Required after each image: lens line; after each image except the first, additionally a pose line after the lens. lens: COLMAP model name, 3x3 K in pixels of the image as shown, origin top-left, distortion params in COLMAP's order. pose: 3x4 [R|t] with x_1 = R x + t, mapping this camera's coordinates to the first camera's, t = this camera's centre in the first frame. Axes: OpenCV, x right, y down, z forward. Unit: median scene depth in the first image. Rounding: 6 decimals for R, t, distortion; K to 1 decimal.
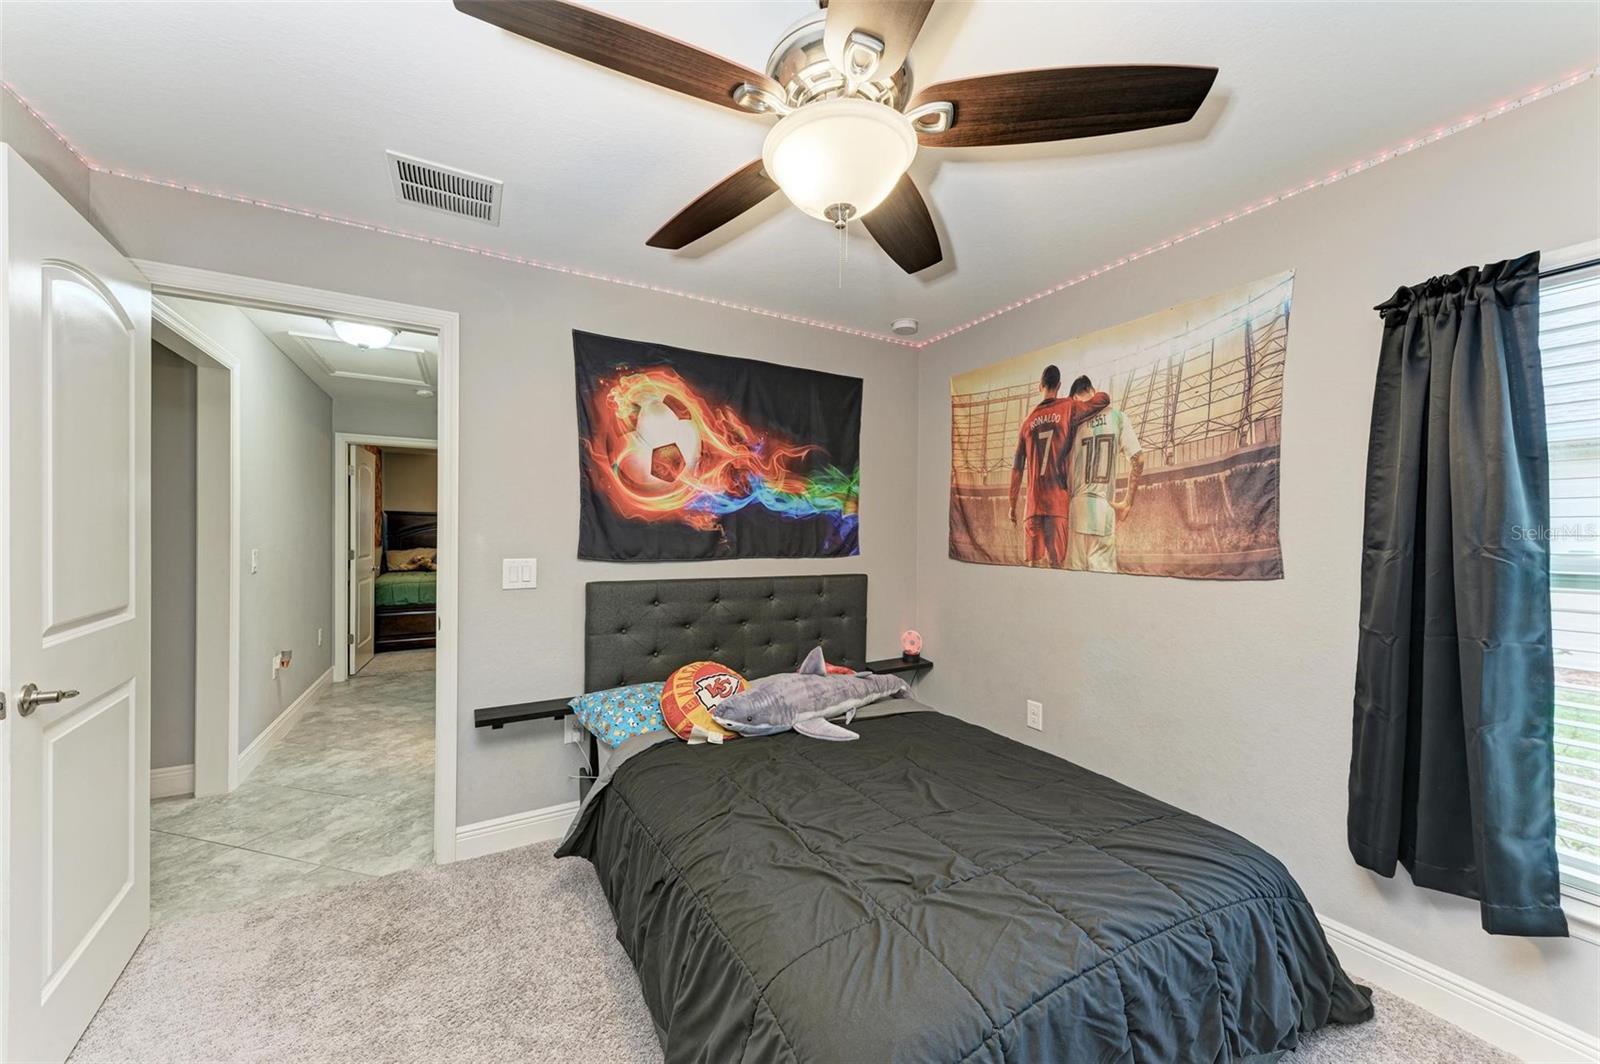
lens RADIAL K [[582.7, 0, 800.0], [0, 582.7, 532.0], [0, 0, 1]] dist [0.000901, 0.000015]
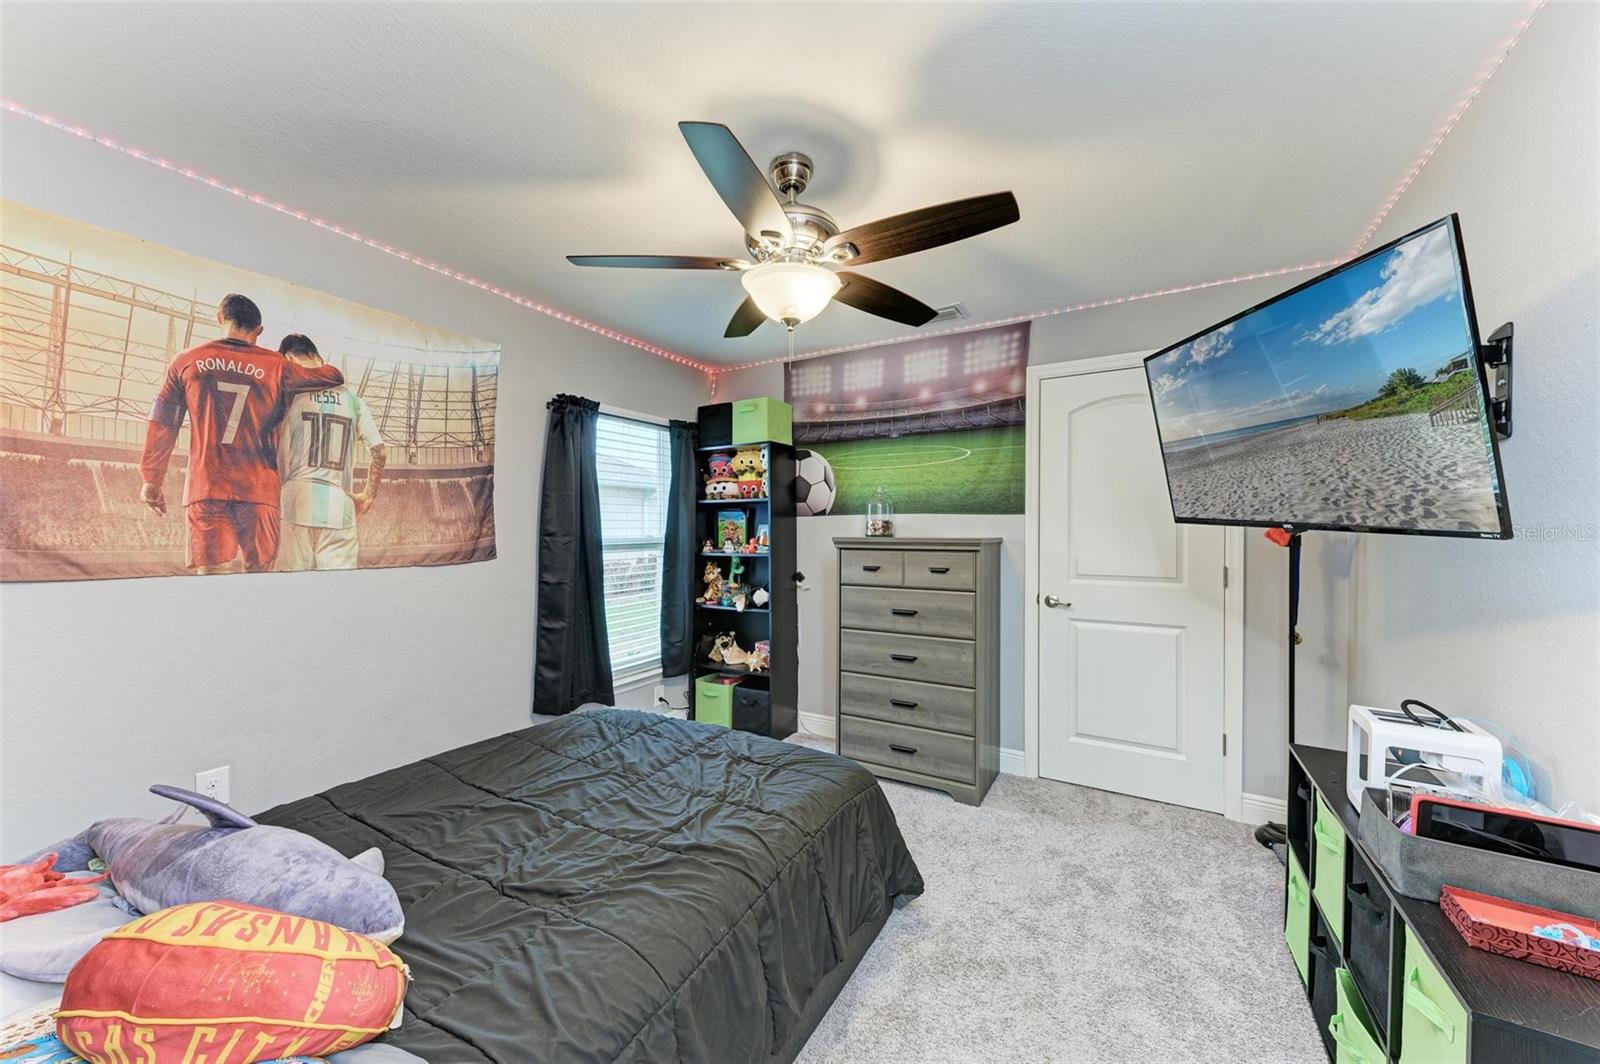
lens RADIAL K [[582.7, 0, 800.0], [0, 582.7, 532.0], [0, 0, 1]] dist [0.000901, 0.000015]
pose [[-0.508270, -0.007383, 0.861166, -0.618719], [-0.006958, 0.999966, 0.004466, 0.002316], [-0.861169, -0.003722, -0.508304, 0.855572]]
